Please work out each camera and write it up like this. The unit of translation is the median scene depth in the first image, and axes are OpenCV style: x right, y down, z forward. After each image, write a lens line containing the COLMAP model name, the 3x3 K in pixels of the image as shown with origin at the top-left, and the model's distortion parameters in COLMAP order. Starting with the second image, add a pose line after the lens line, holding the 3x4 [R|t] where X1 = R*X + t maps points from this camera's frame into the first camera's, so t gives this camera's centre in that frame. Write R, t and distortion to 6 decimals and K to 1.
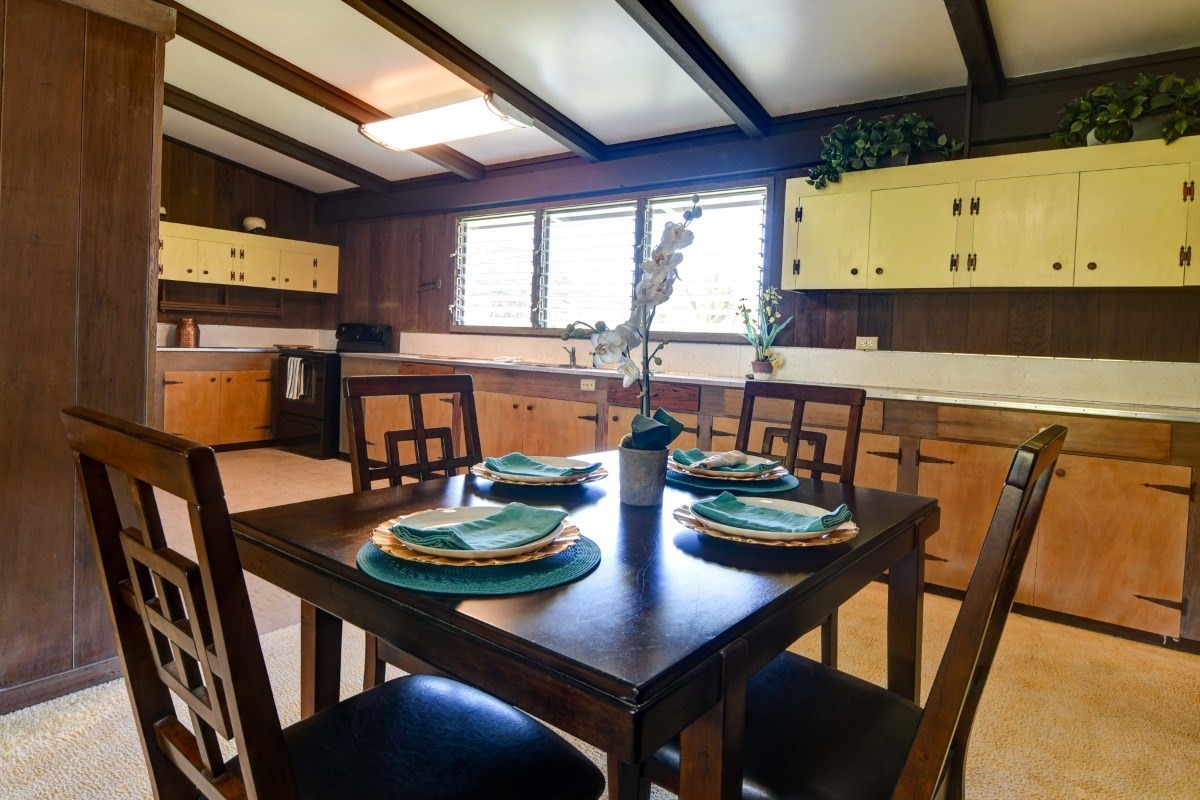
lens RADIAL K [[703.5, 0, 601.0], [0, 703.5, 364.0], [0, 0, 1]] dist [-0.000337, -0.018968]
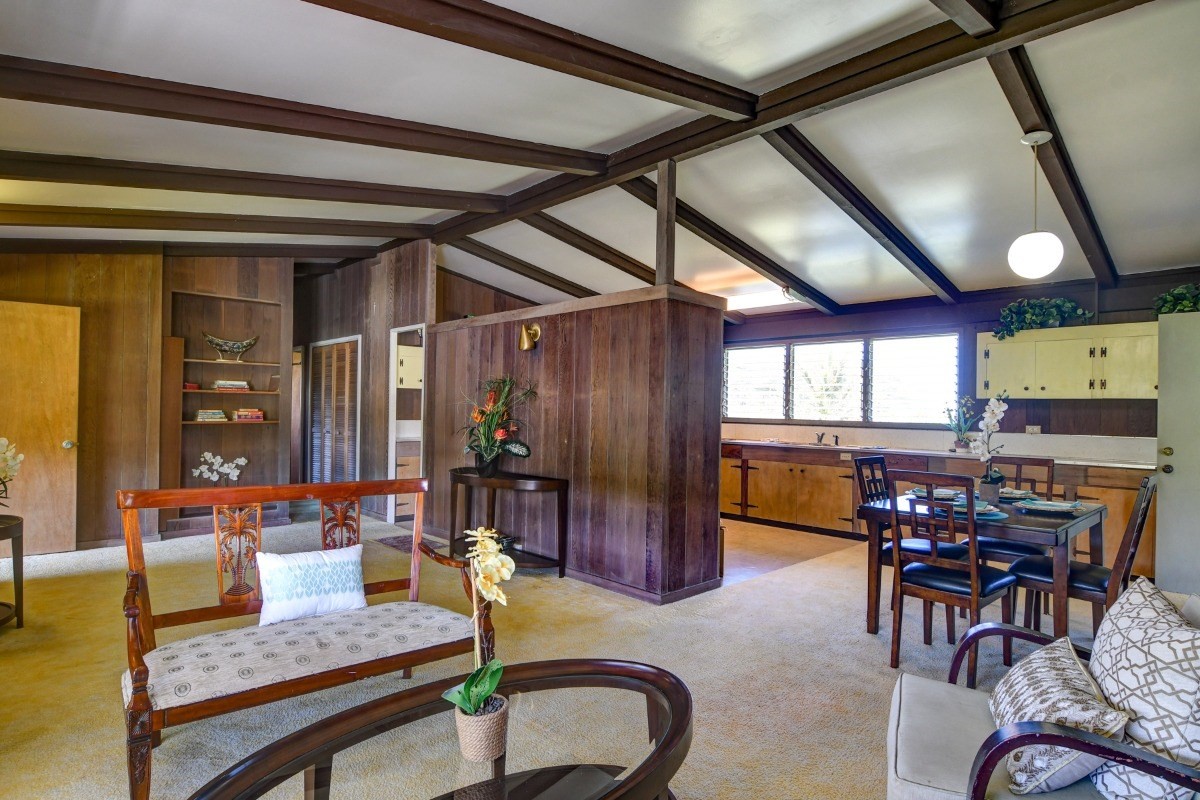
lens RADIAL K [[644.0, 0, 598.1], [0, 644.0, 406.7], [0, 0, 1]] dist [0.000465, -0.014890]
pose [[0.987822, -0.023602, -0.153790, -0.366137], [0.017472, 0.999003, -0.041089, -0.036020], [0.154606, 0.037902, 0.987249, -0.596308]]
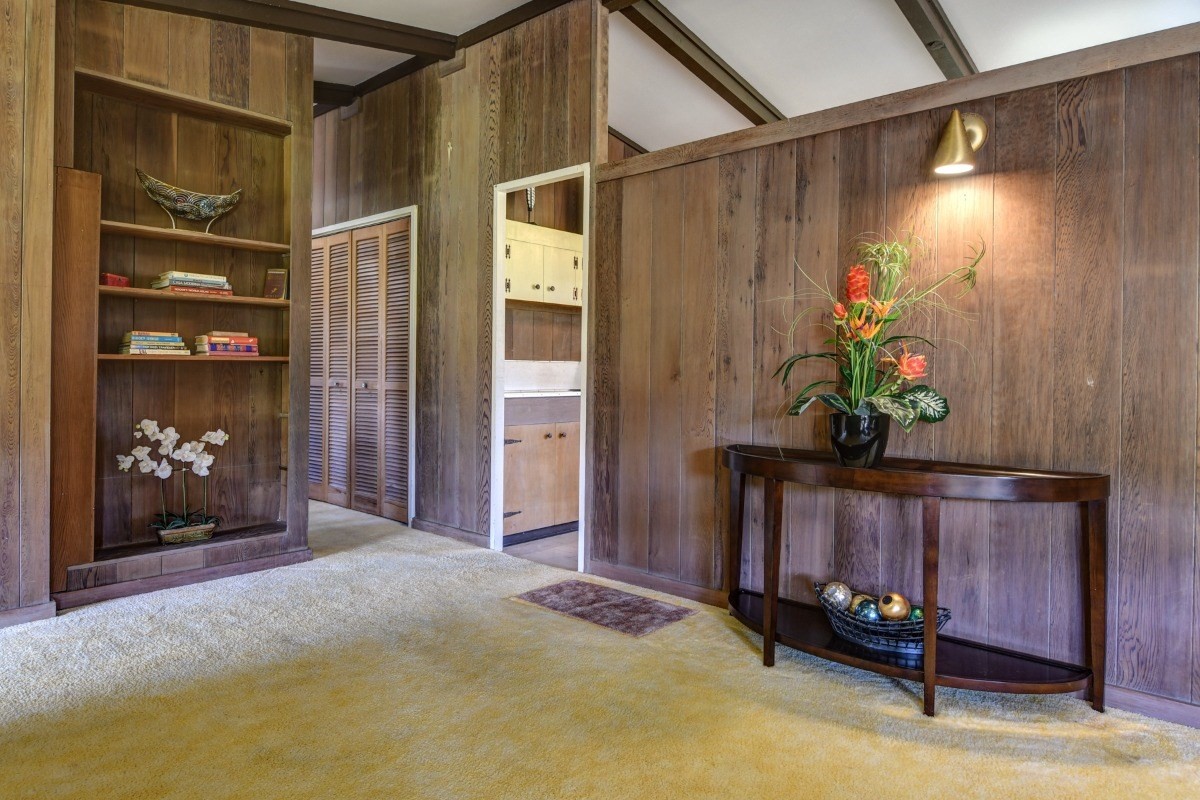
lens RADIAL K [[745.6, 0, 595.4], [0, 745.6, 374.8], [0, 0, 1]] dist [-0.001180, -0.018666]
pose [[0.996454, -0.026739, -0.079783, -0.933228], [0.024391, 0.999245, -0.030256, -0.020317], [0.080532, 0.028203, 0.996353, -0.044980]]
